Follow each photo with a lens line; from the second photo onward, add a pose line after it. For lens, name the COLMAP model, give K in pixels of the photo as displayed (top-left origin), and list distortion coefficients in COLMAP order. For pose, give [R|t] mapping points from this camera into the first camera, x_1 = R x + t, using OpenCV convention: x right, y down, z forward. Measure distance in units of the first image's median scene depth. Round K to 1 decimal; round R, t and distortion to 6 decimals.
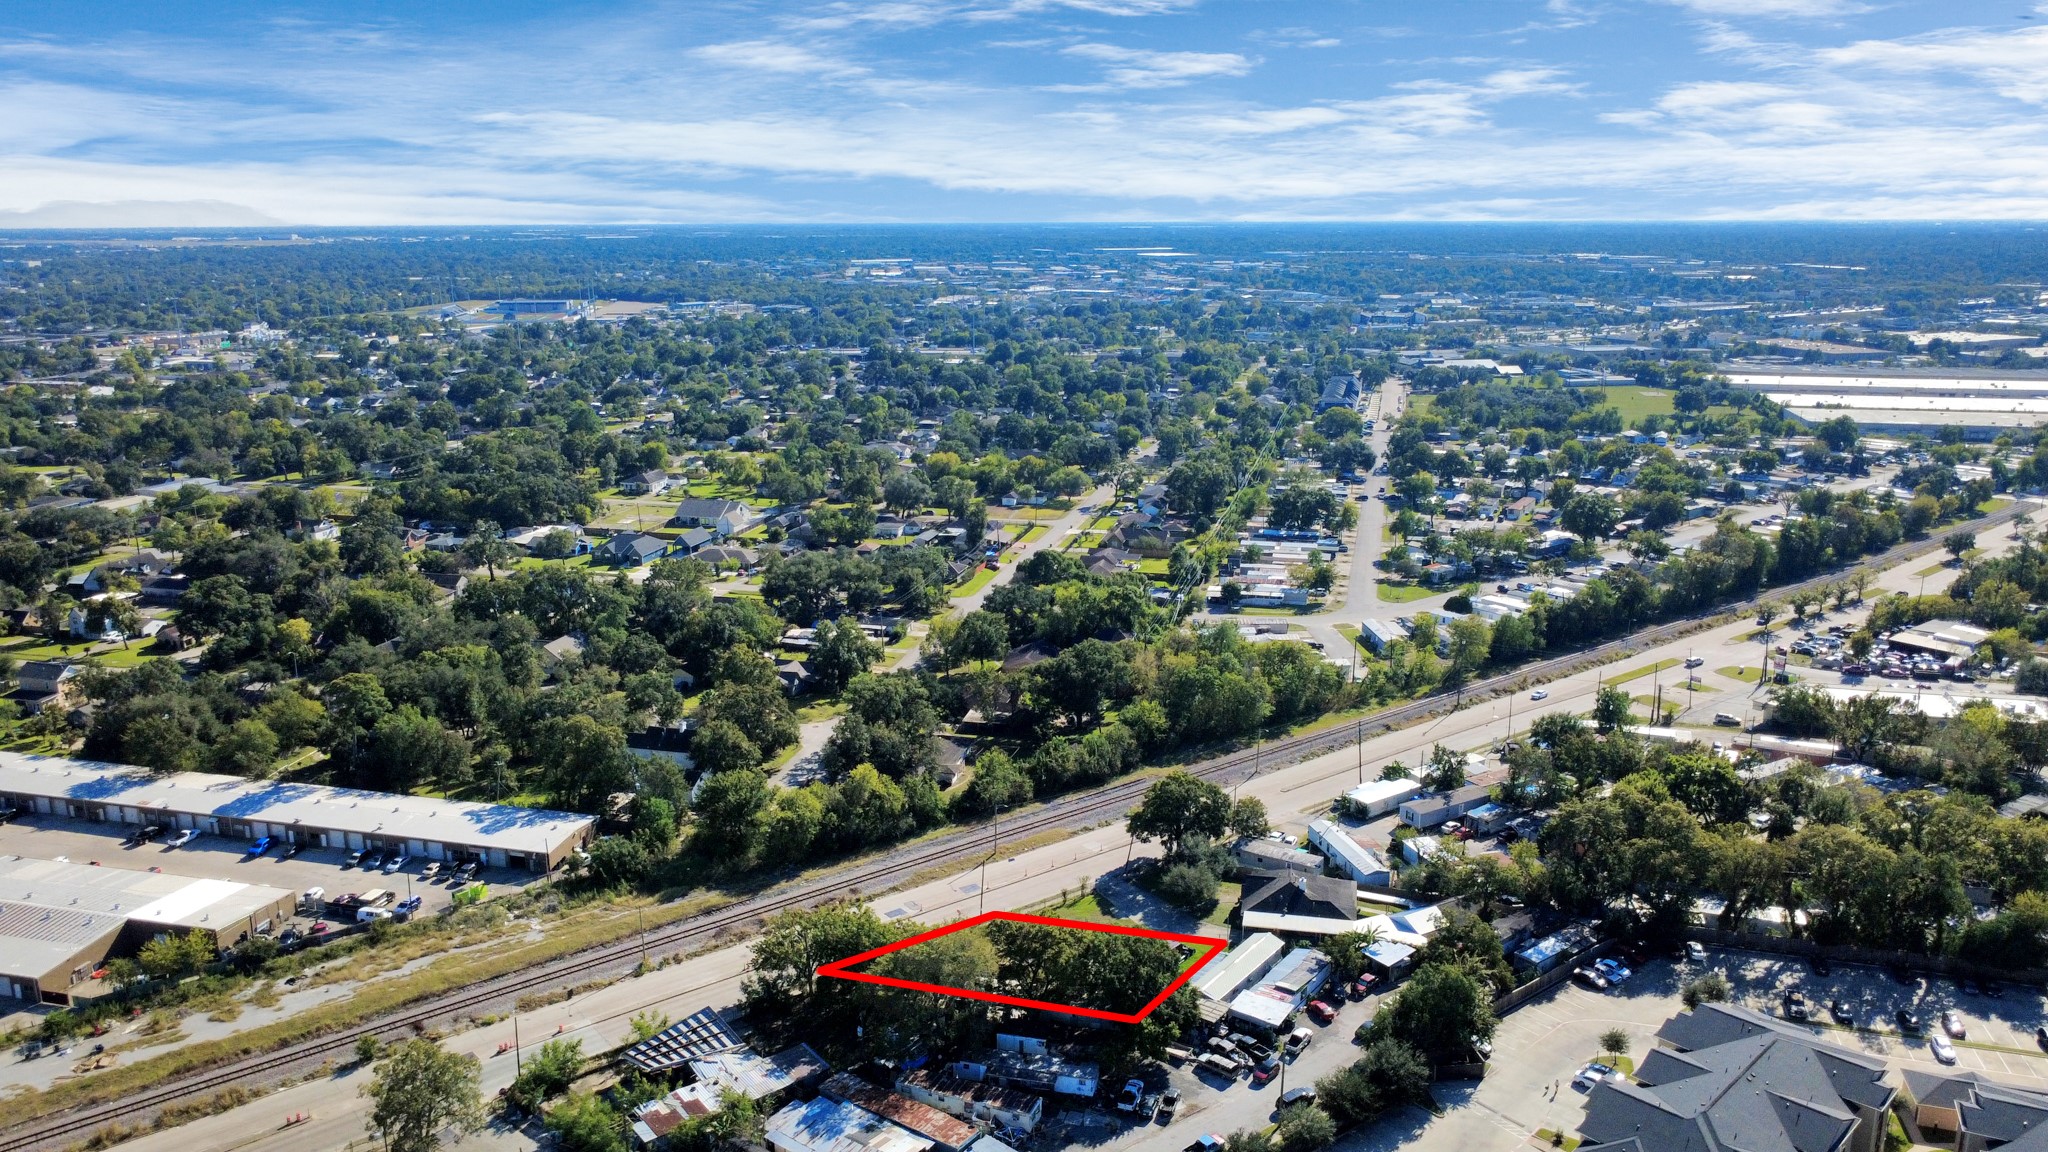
lens RADIAL K [[1486.7, 0, 1027.4], [0, 1486.7, 579.0], [0, 0, 1]] dist [-0.001055, 0.000829]
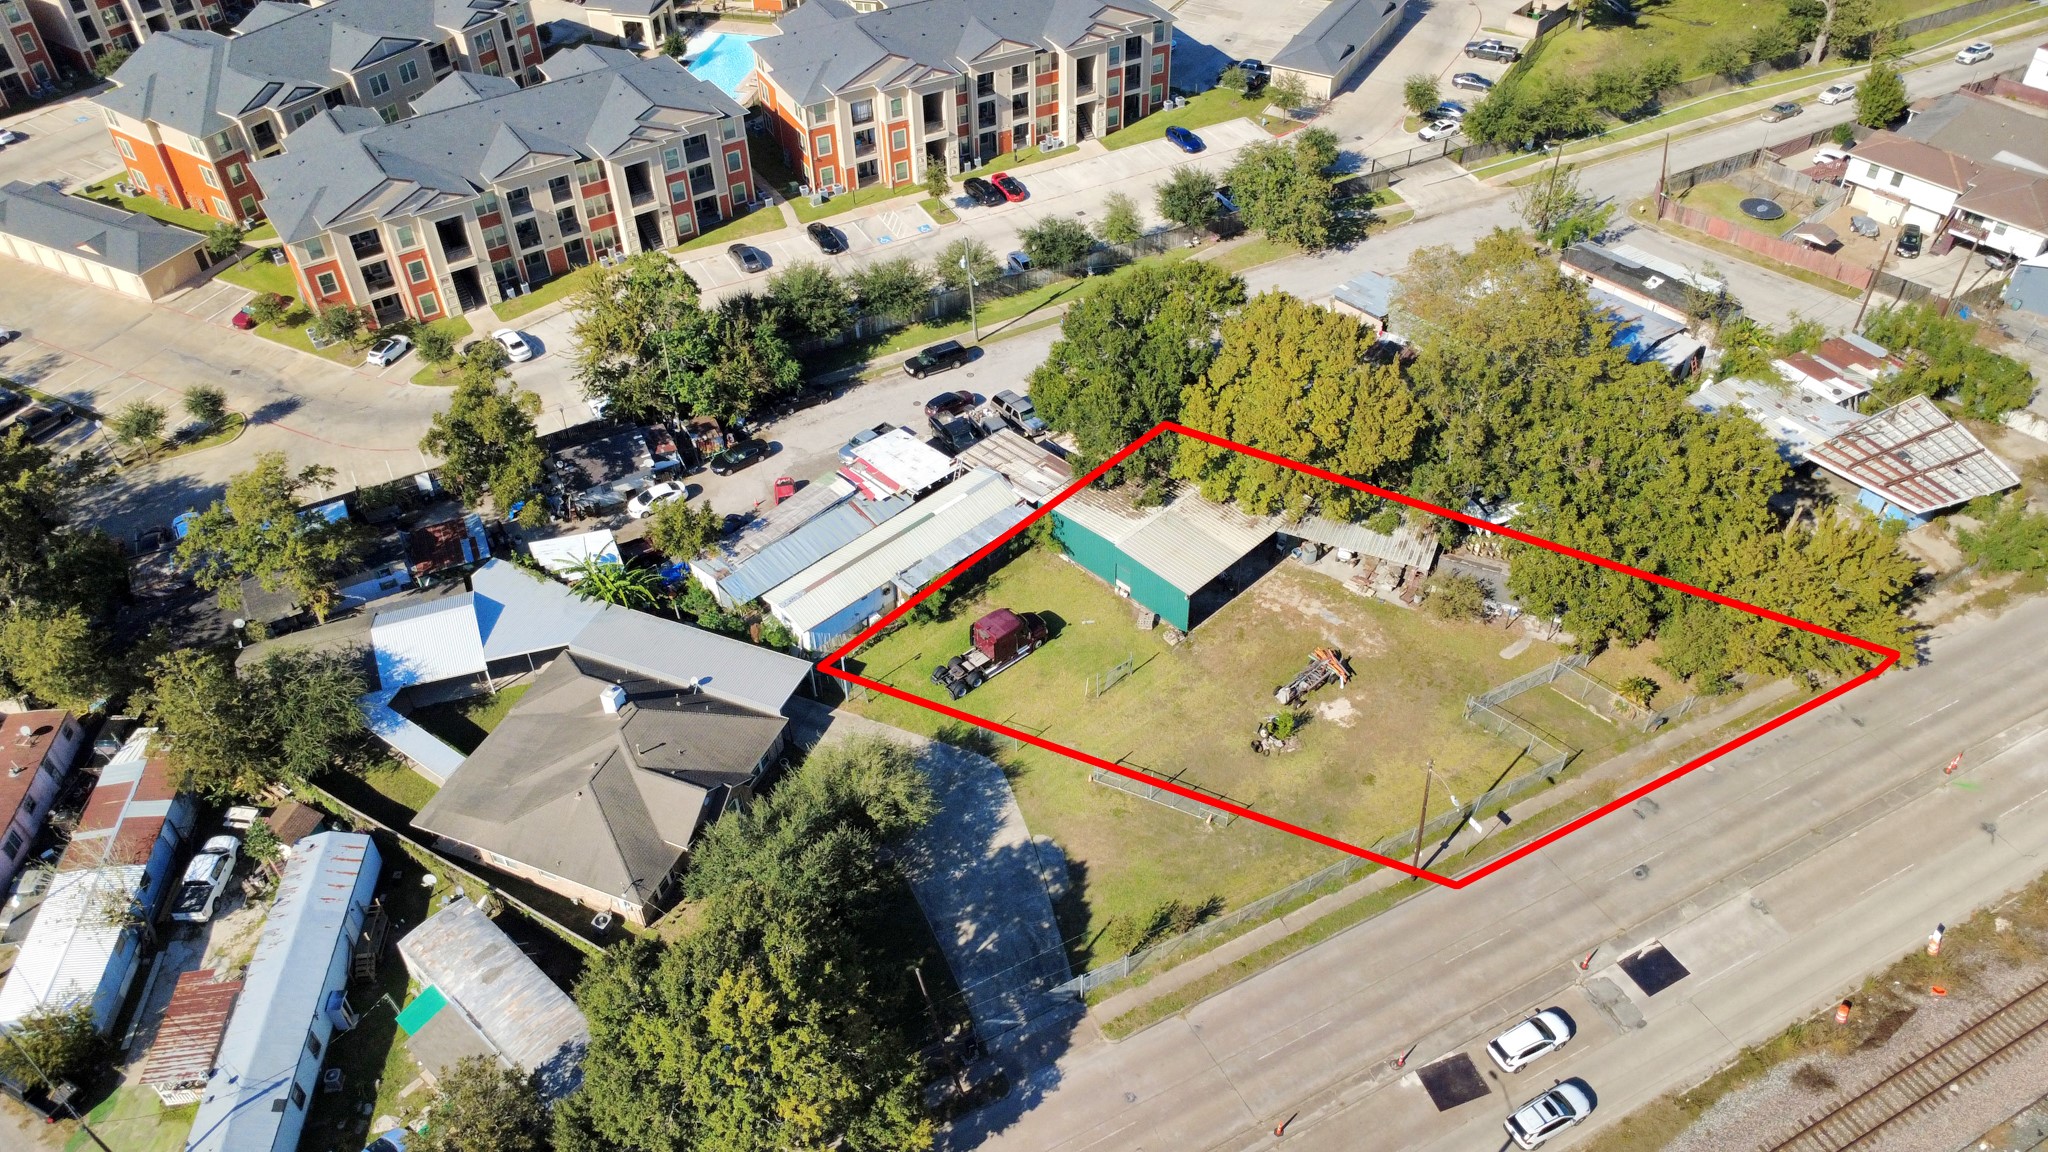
lens RADIAL K [[1486.7, 0, 1027.4], [0, 1486.7, 579.0], [0, 0, 1]] dist [-0.001055, 0.000829]
pose [[-0.983885, -0.104923, 0.144780, 0.016436], [0.060810, 0.565102, 0.822777, -0.118683], [-0.168144, 0.818322, -0.549616, 1.010077]]
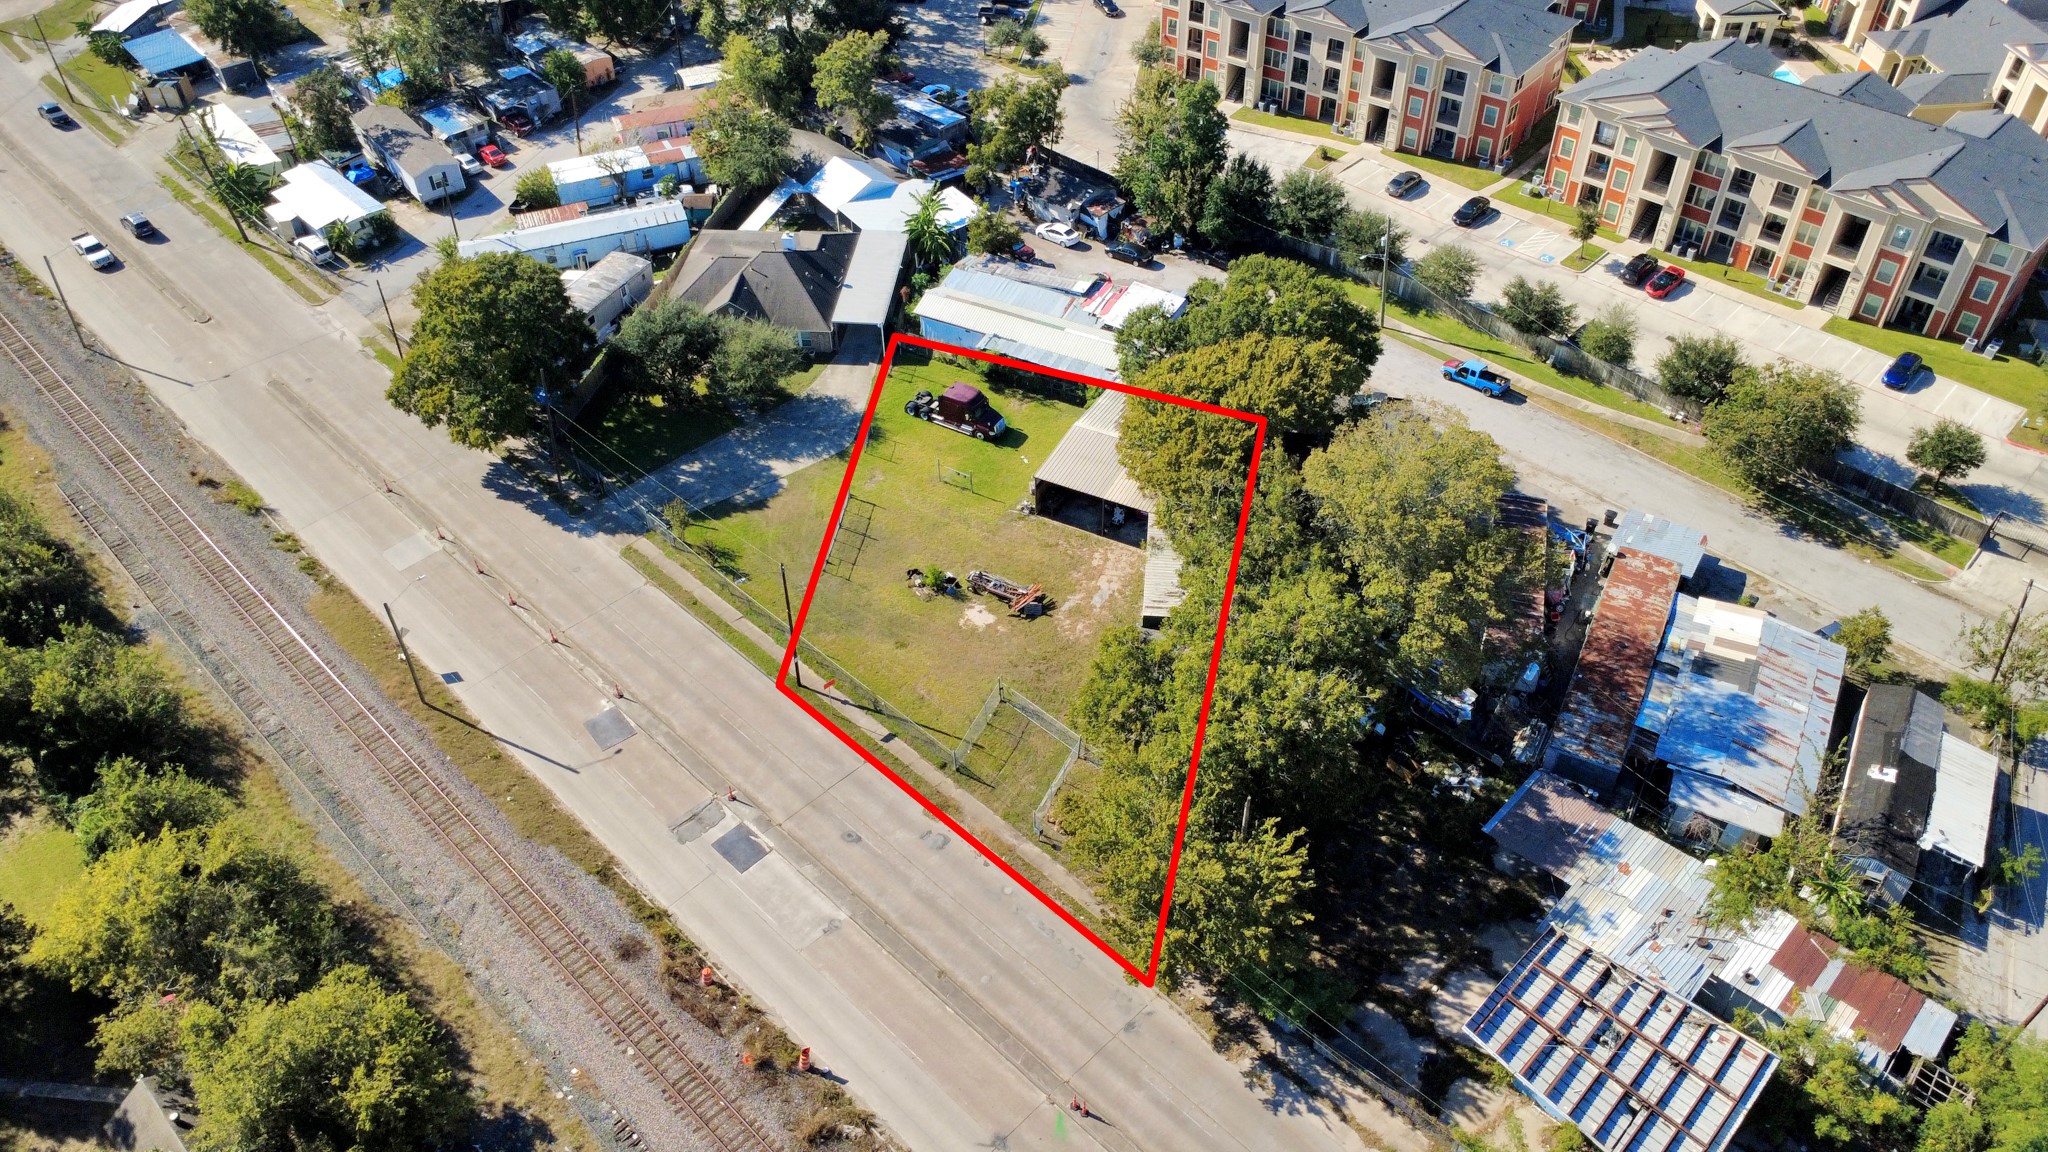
lens RADIAL K [[1486.7, 0, 1027.4], [0, 1486.7, 579.0], [0, 0, 1]] dist [-0.001055, 0.000829]
pose [[-0.128079, -0.661823, 0.738638, -0.302648], [0.249391, 0.699348, 0.669863, -0.062753], [-0.959896, 0.270005, 0.075481, 0.773202]]
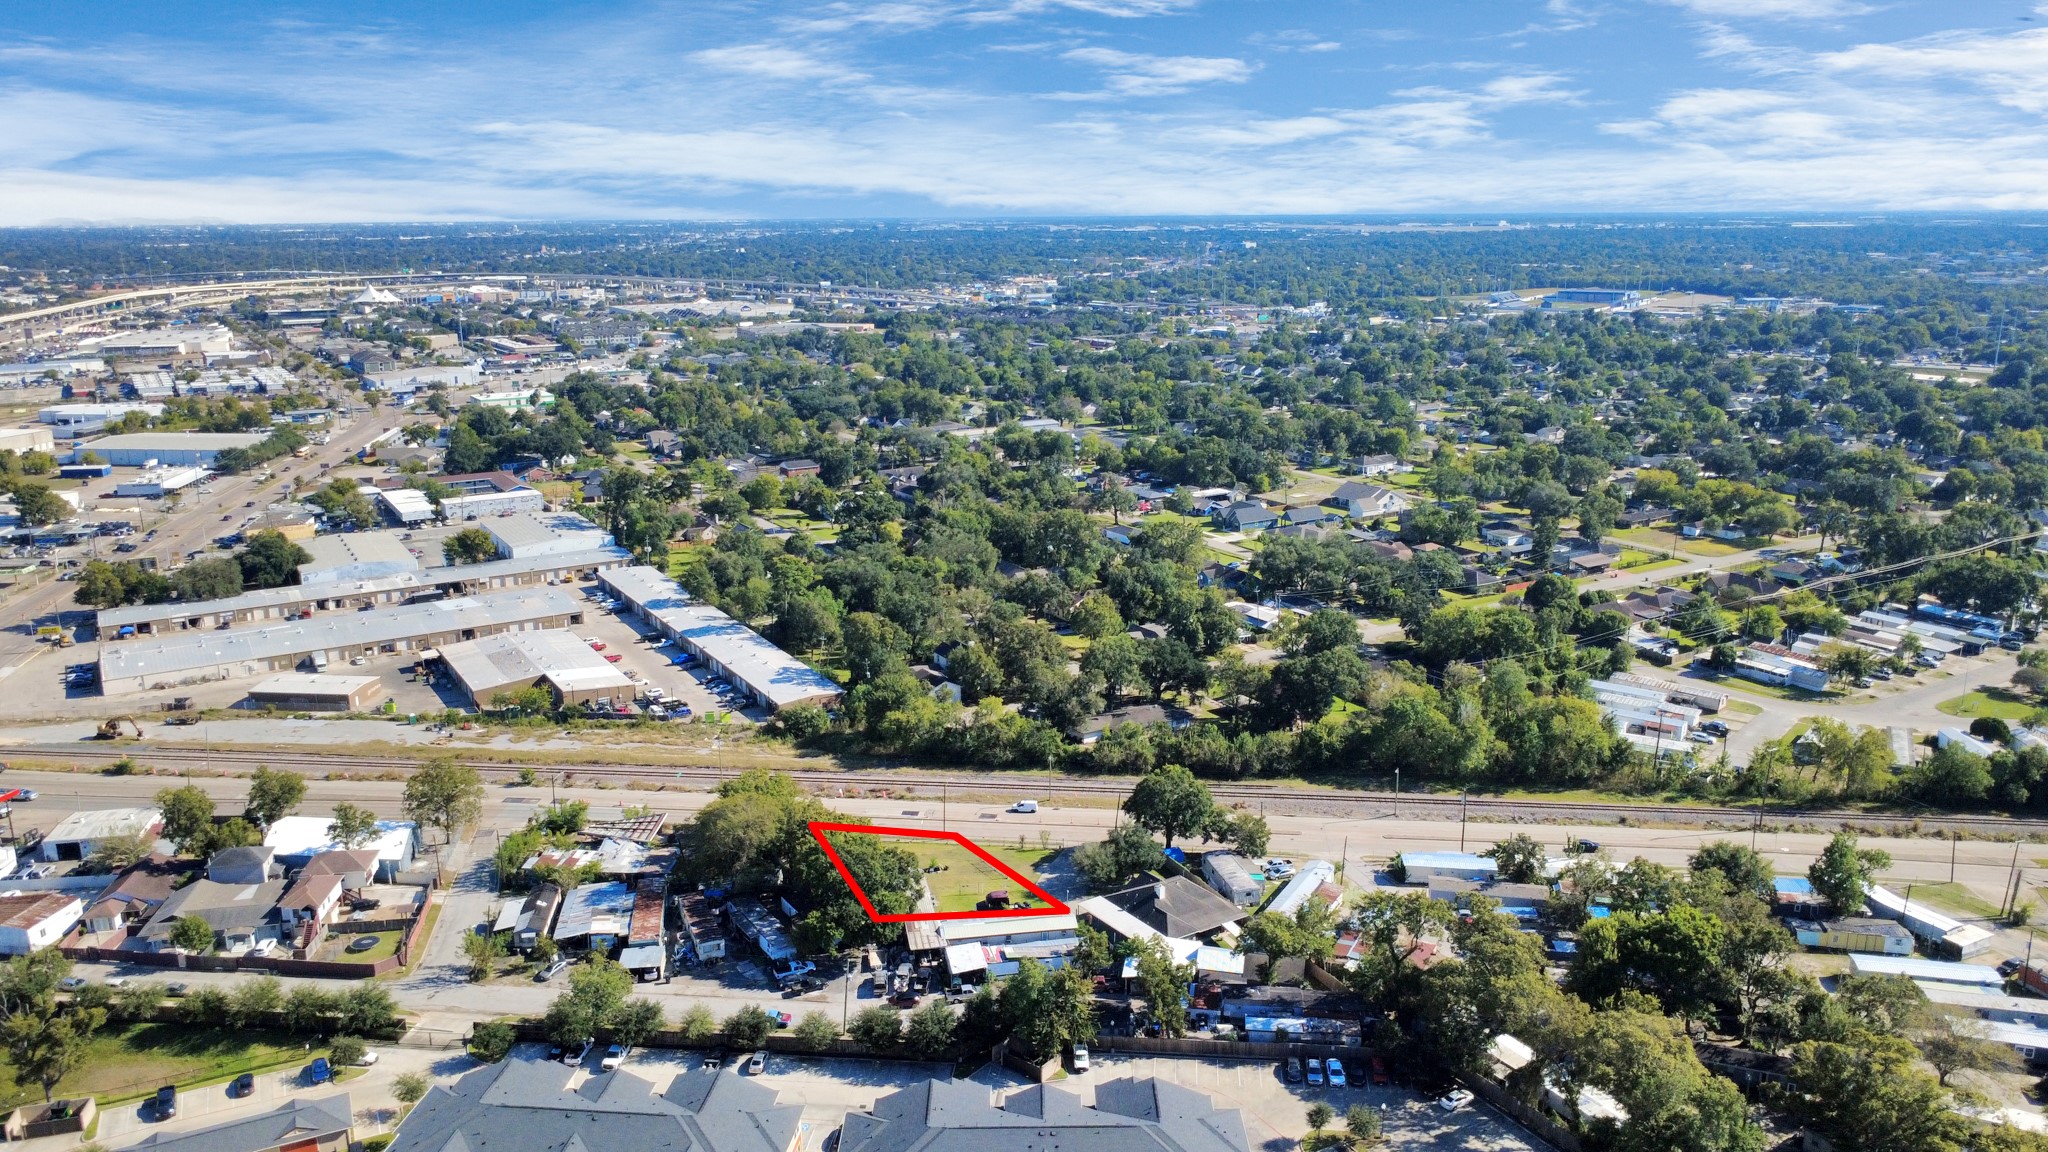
lens RADIAL K [[1497.9, 0, 1030.7], [0, 1497.9, 537.6], [0, 0, 1]] dist [0.002629, 0.000431]
pose [[0.719124, 0.147864, -0.678968, 0.662699], [-0.160864, 0.985980, 0.044346, -0.051164], [0.676006, 0.077331, 0.732828, 0.157931]]
